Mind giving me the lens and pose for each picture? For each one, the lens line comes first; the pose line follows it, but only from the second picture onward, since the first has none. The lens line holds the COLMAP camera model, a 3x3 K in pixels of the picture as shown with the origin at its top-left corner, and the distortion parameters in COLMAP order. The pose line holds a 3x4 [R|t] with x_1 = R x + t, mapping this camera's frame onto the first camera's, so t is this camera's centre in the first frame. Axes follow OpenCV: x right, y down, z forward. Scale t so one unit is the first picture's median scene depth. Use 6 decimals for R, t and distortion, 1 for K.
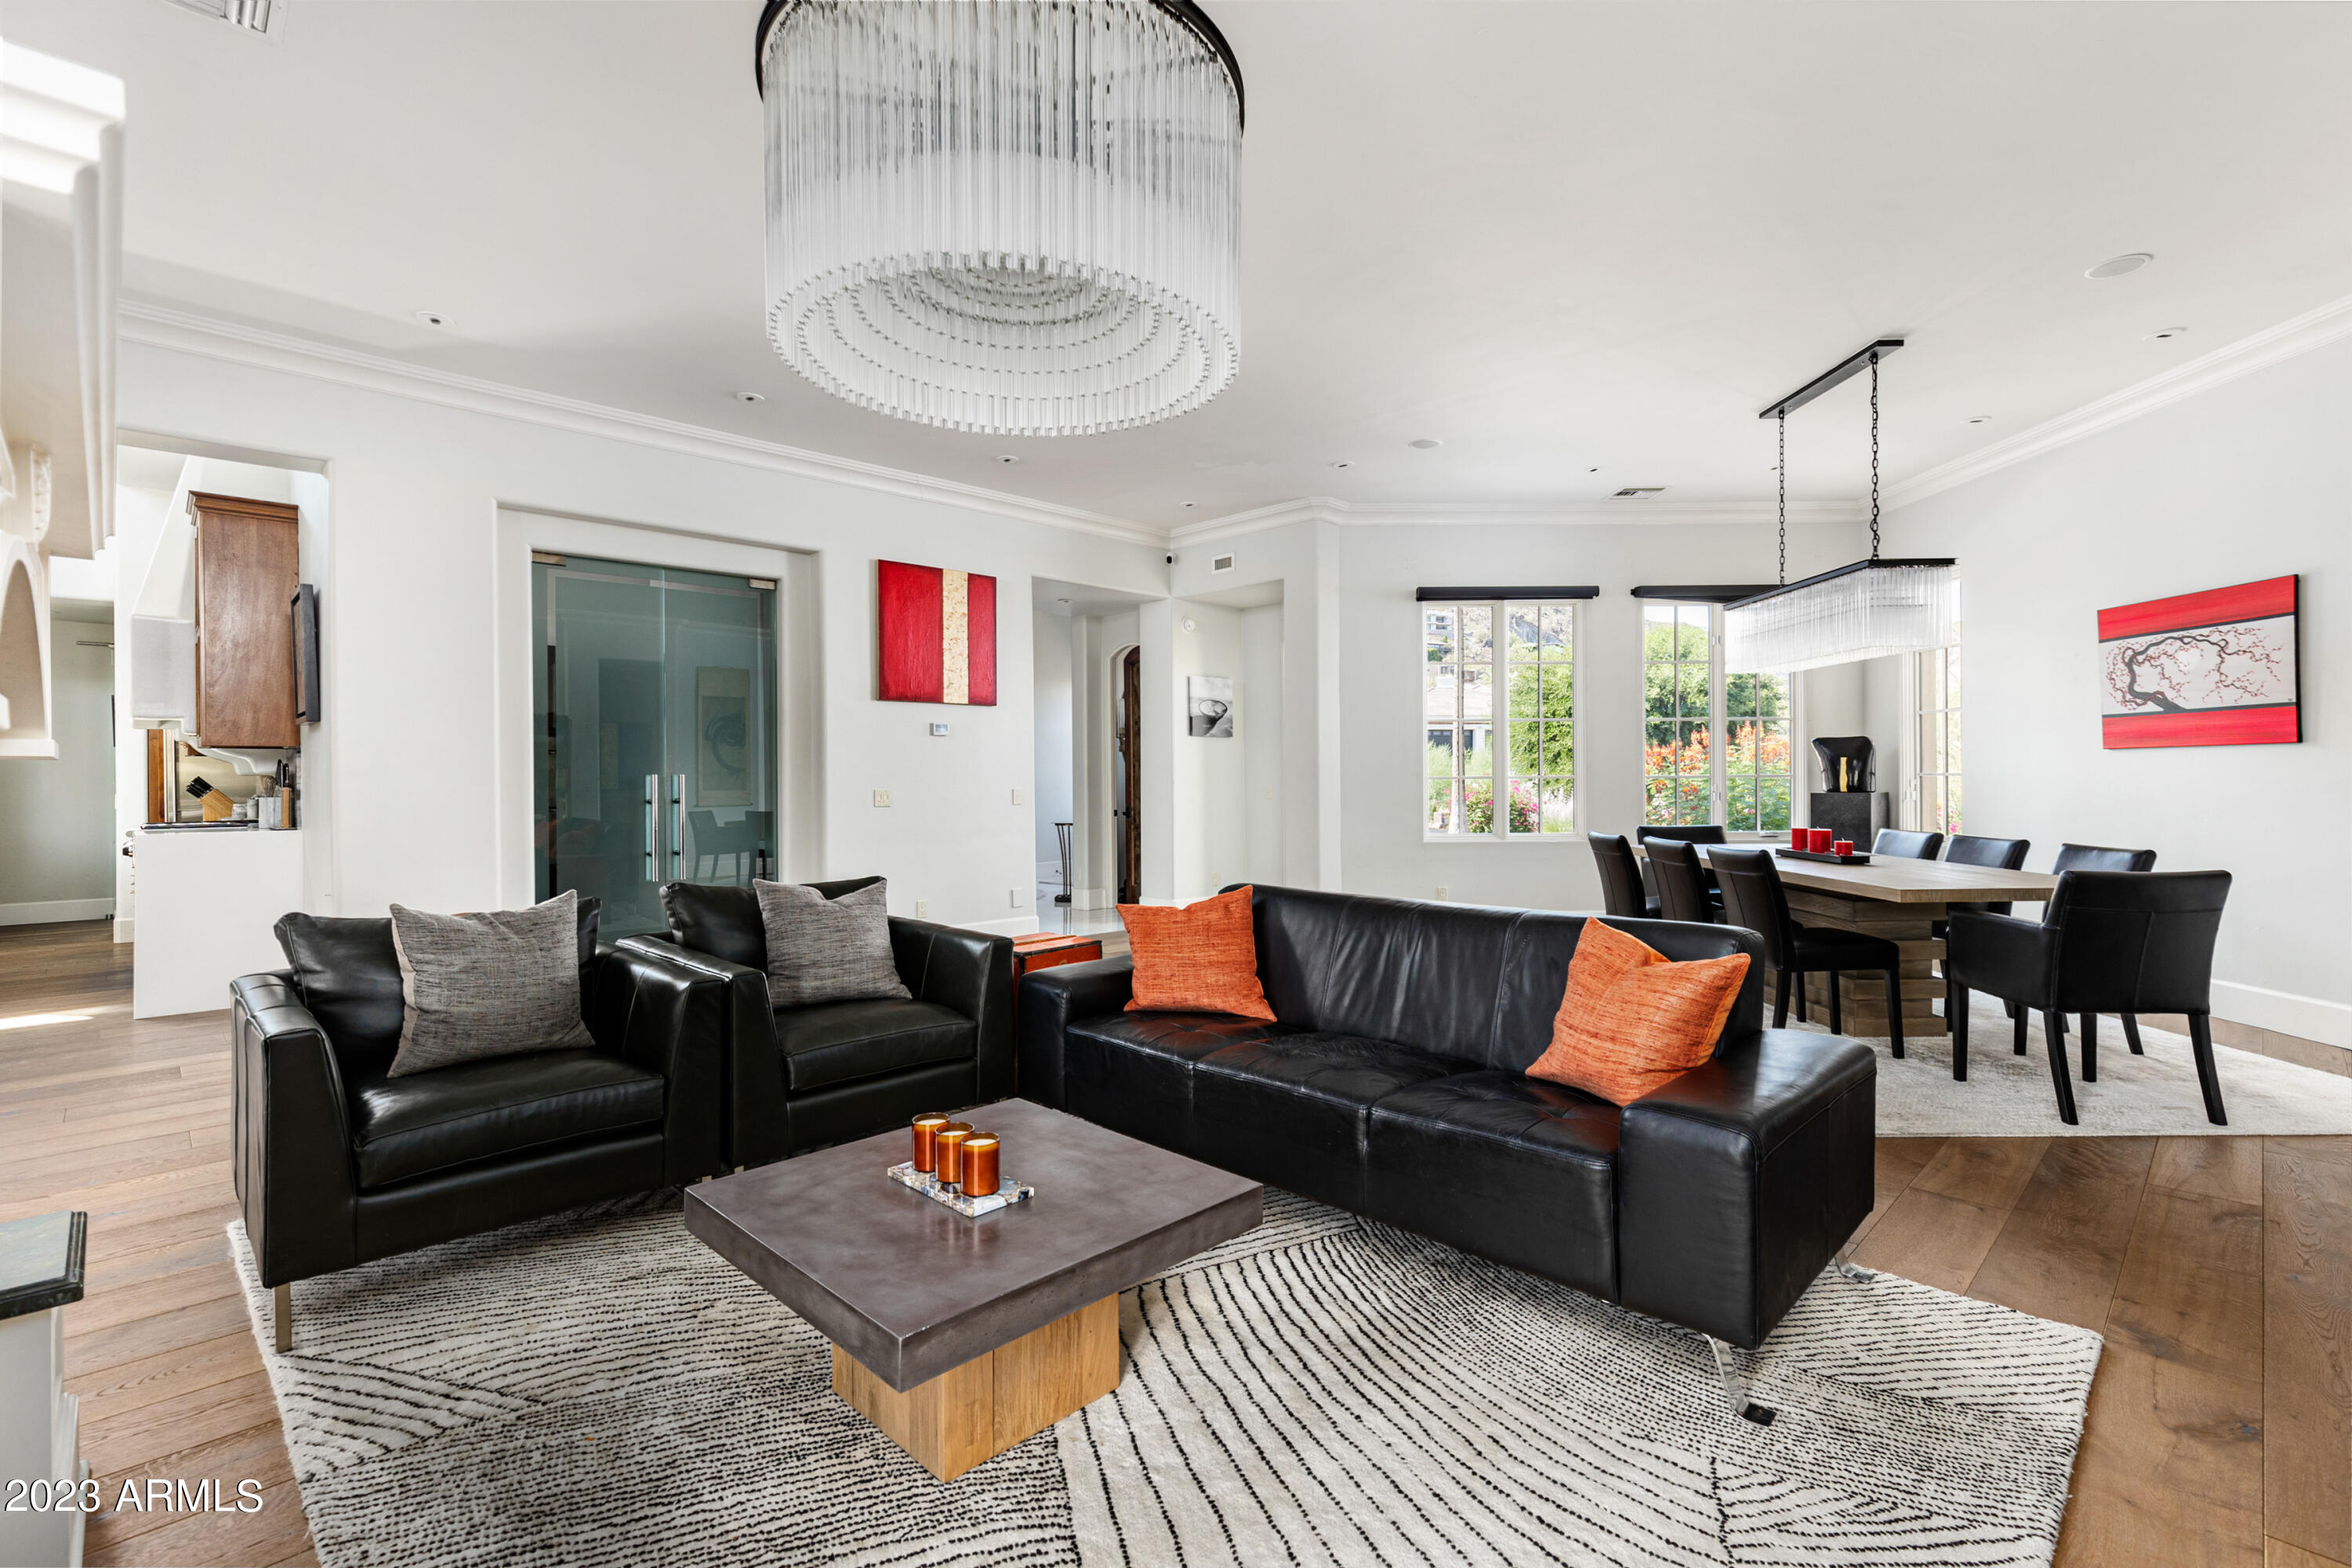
lens RADIAL K [[1067.9, 0, 1175.6], [0, 1067.9, 778.1], [0, 0, 1]] dist [0.007577, 0.000721]
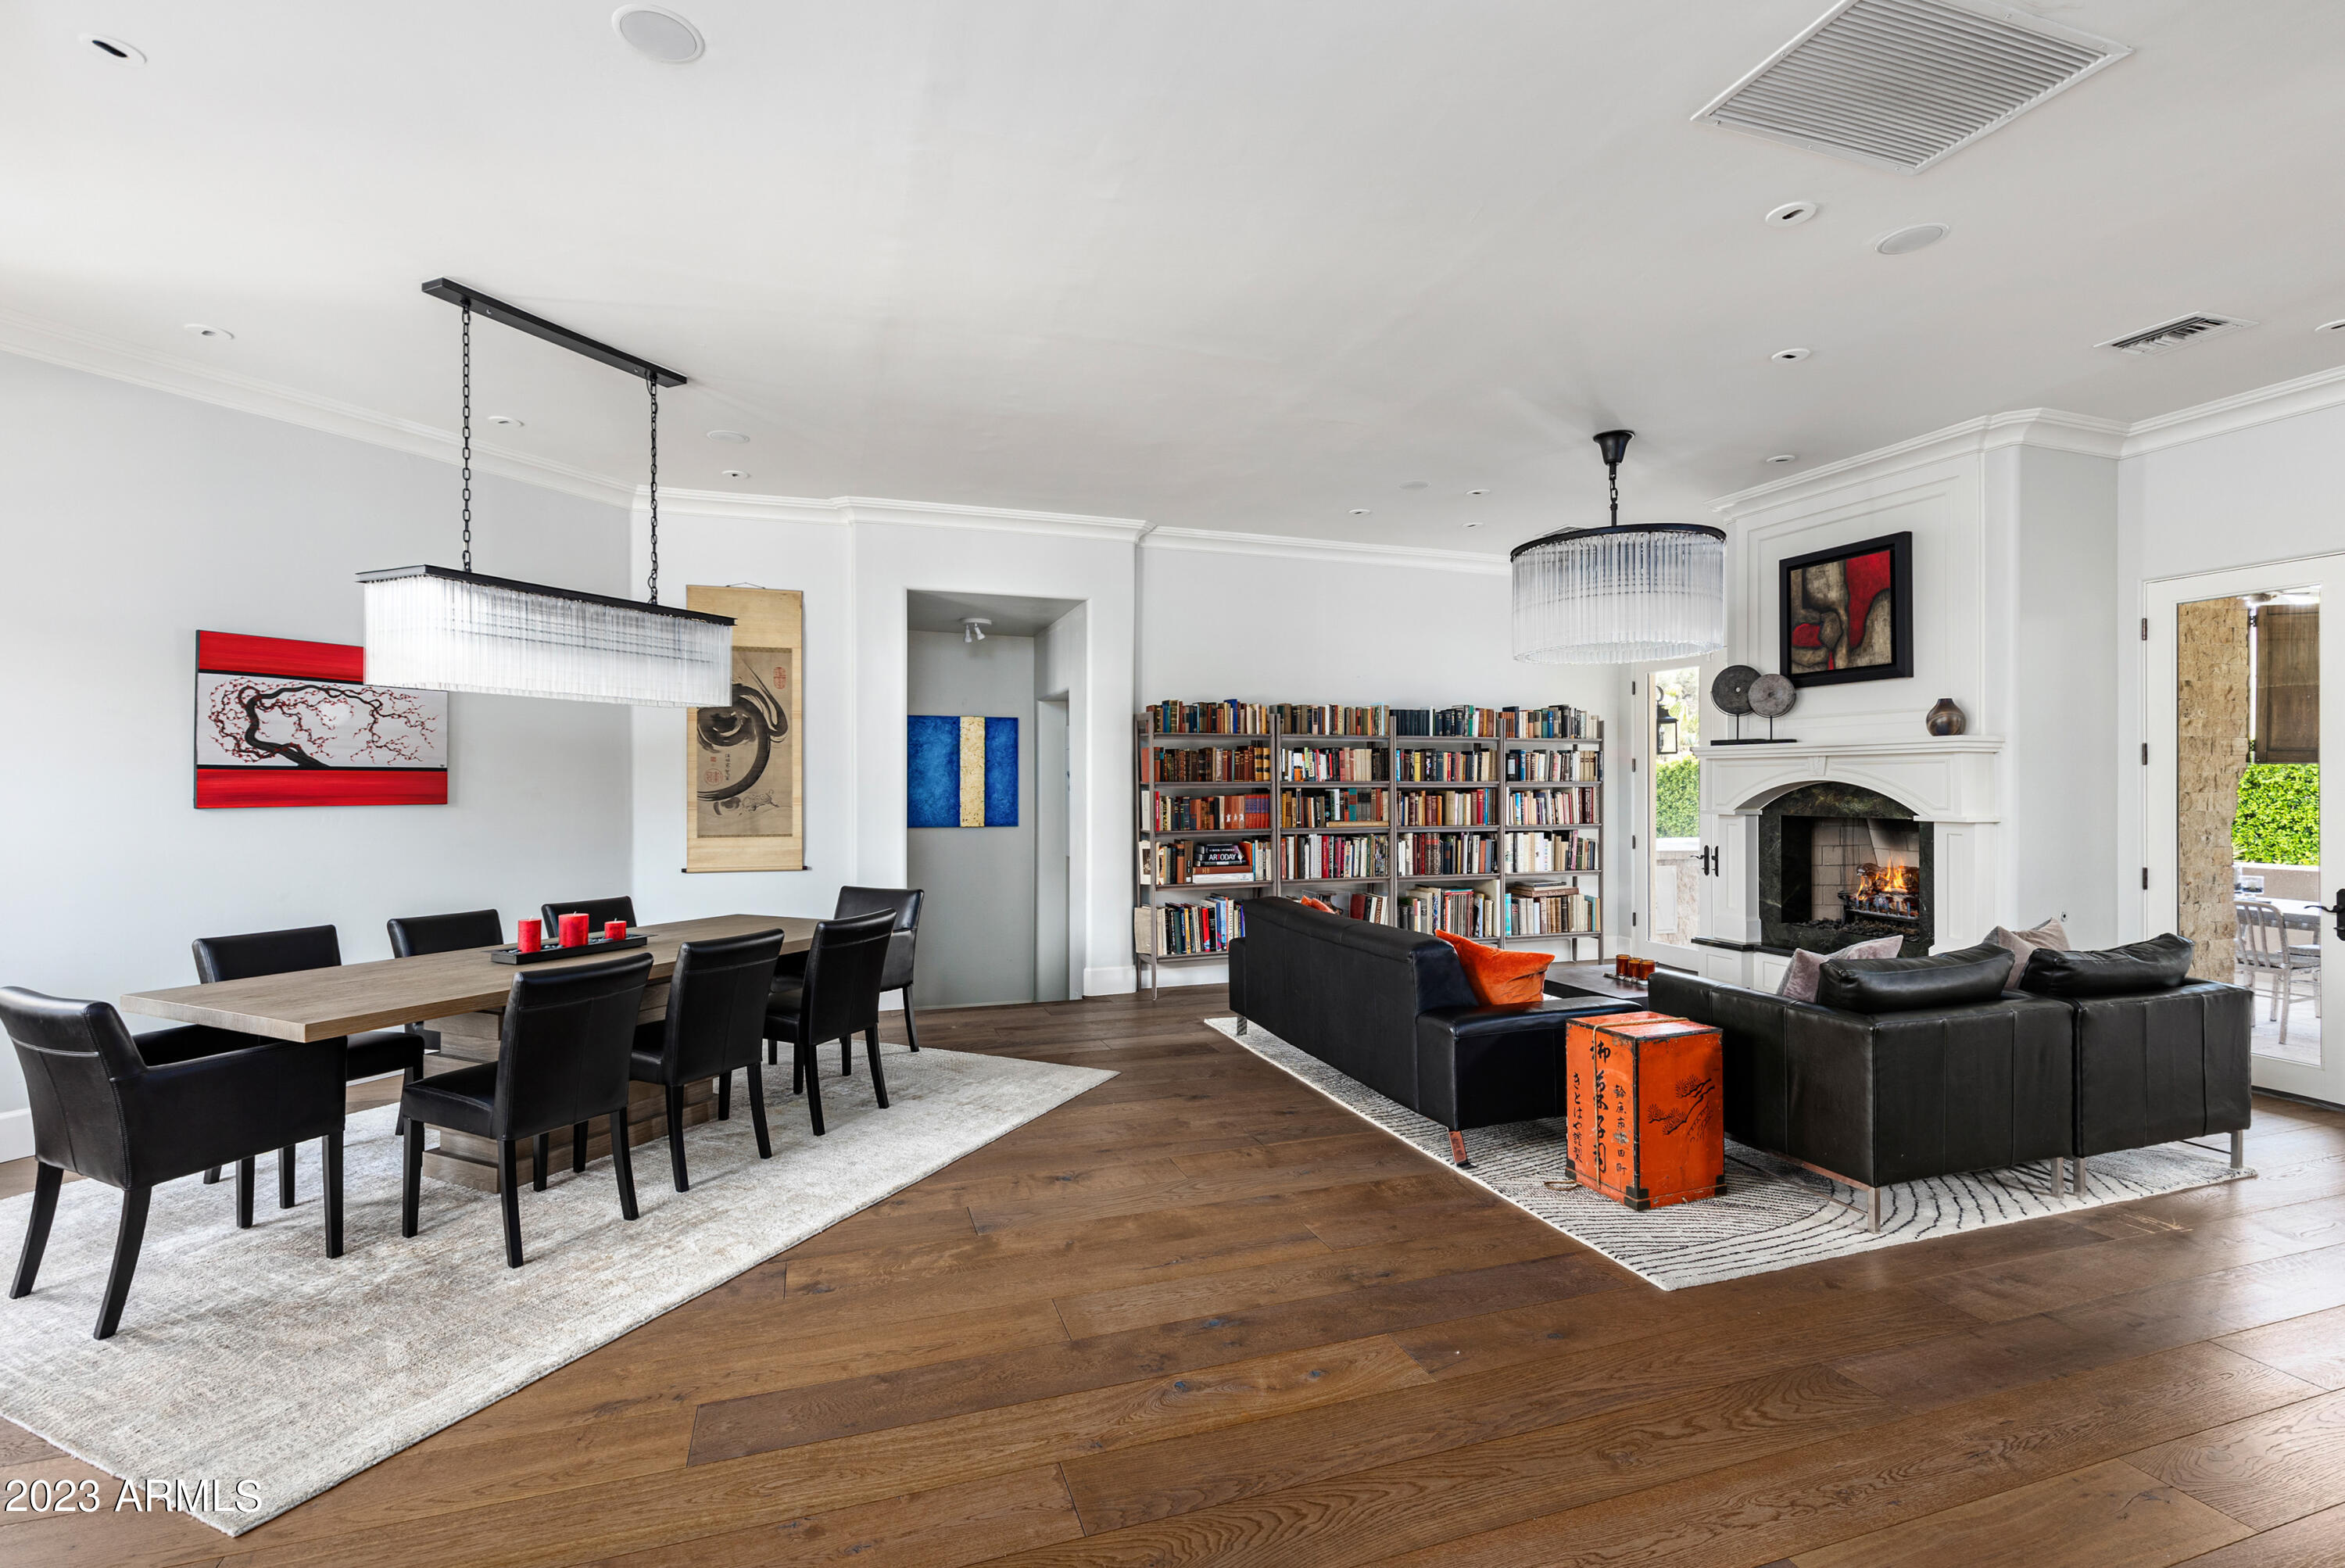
lens RADIAL K [[1064.7, 0, 1167.2], [0, 1064.7, 781.4], [0, 0, 1]] dist [0.007577, 0.000721]
pose [[-0.899024, 0.006332, 0.437854, -0.115857], [0.005900, 0.999980, -0.002348, -0.042783], [-0.437860, 0.000473, -0.899043, 1.458343]]
